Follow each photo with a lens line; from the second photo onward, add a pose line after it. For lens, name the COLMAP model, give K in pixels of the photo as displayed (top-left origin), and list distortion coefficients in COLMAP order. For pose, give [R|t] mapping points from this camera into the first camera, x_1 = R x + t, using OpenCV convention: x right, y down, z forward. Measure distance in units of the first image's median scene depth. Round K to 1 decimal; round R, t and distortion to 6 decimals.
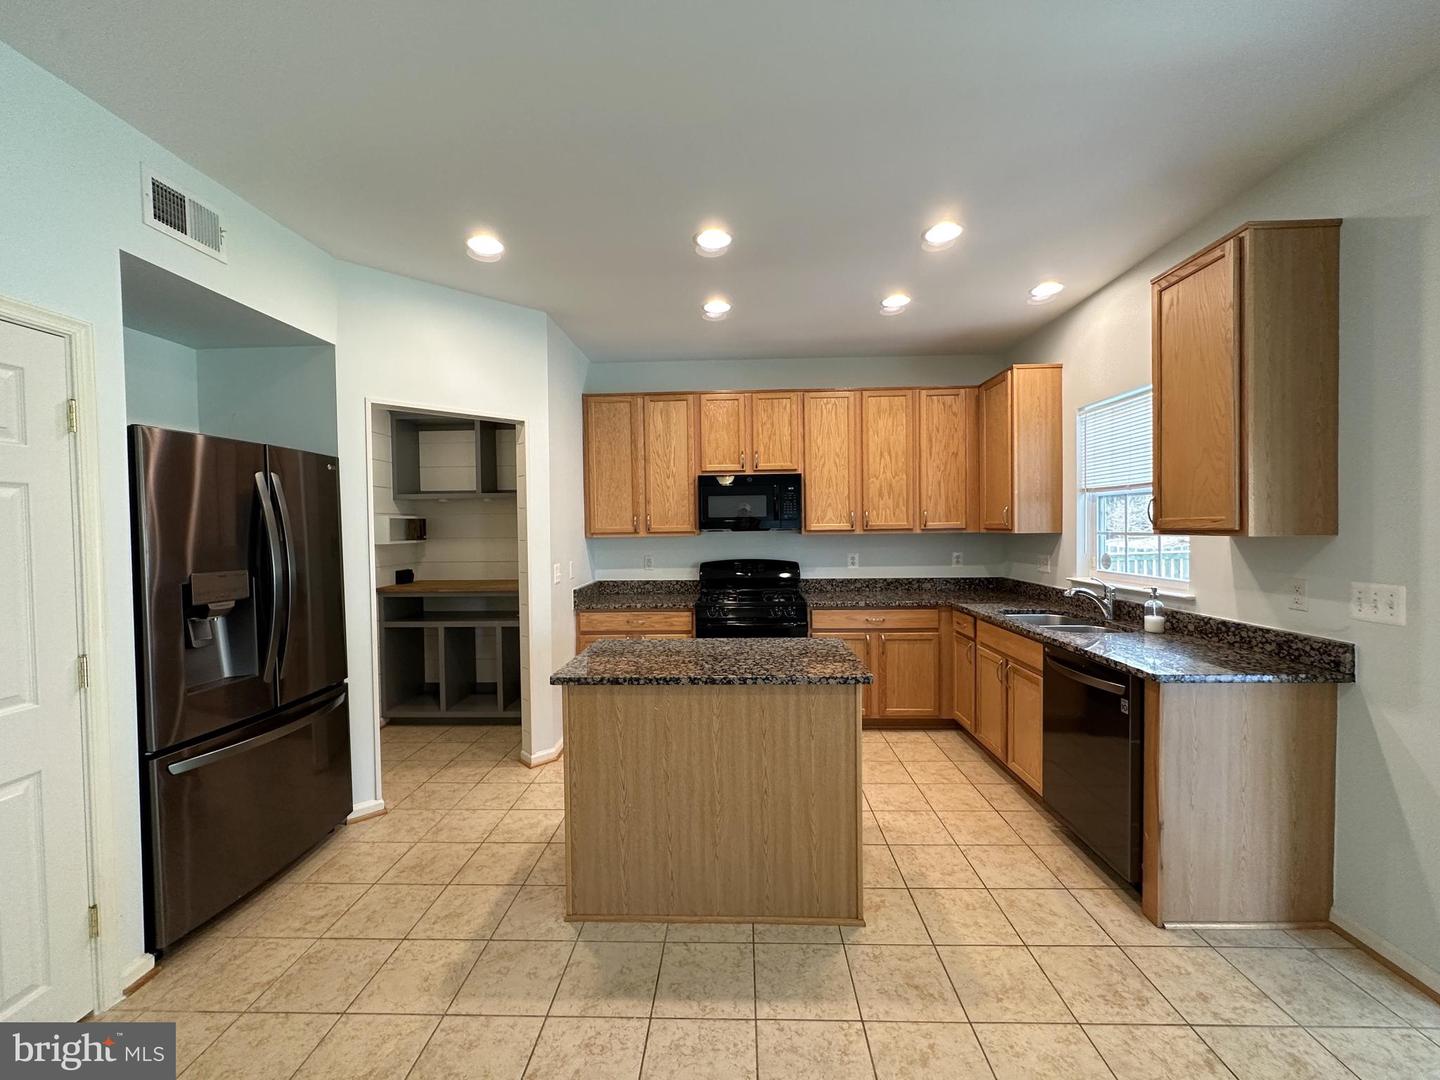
lens RADIAL K [[574.1, 0, 720.6], [0, 574.1, 537.7], [0, 0, 1]] dist [-0.000266, 0.000082]
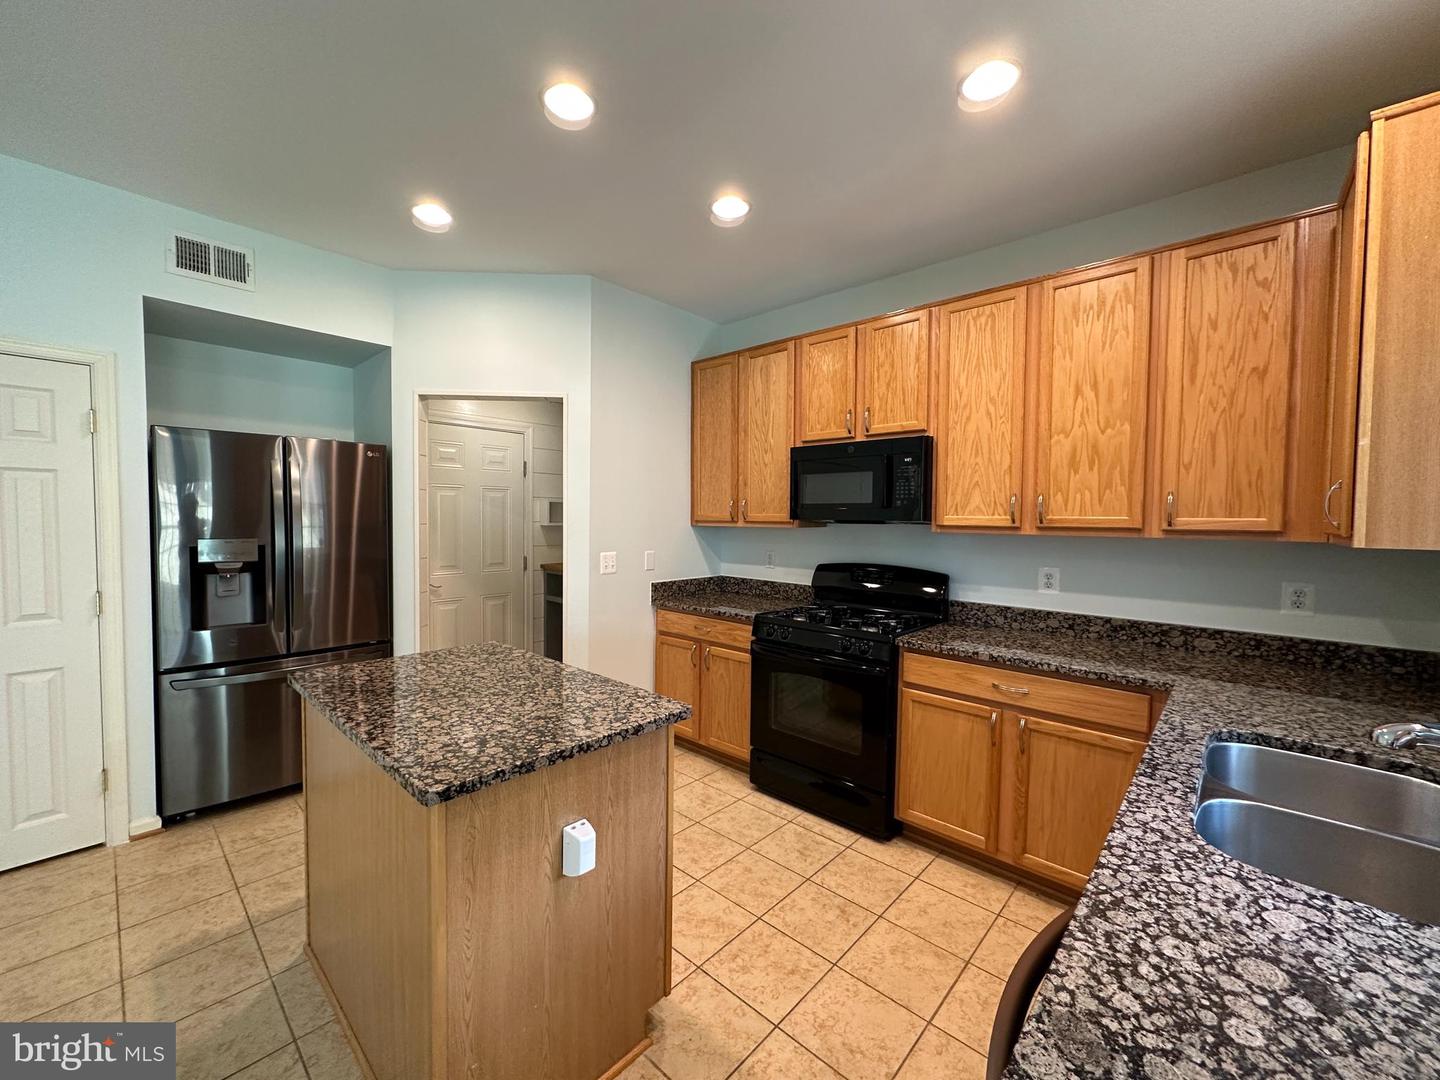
lens RADIAL K [[574.1, 0, 720.7], [0, 574.1, 538.6], [0, 0, 1]] dist [-0.000266, 0.000082]
pose [[0.761013, 0.047256, -0.647013, 0.407348], [-0.035810, 0.998883, 0.030837, -0.009865], [0.647747, -0.000298, 0.761855, 0.390822]]
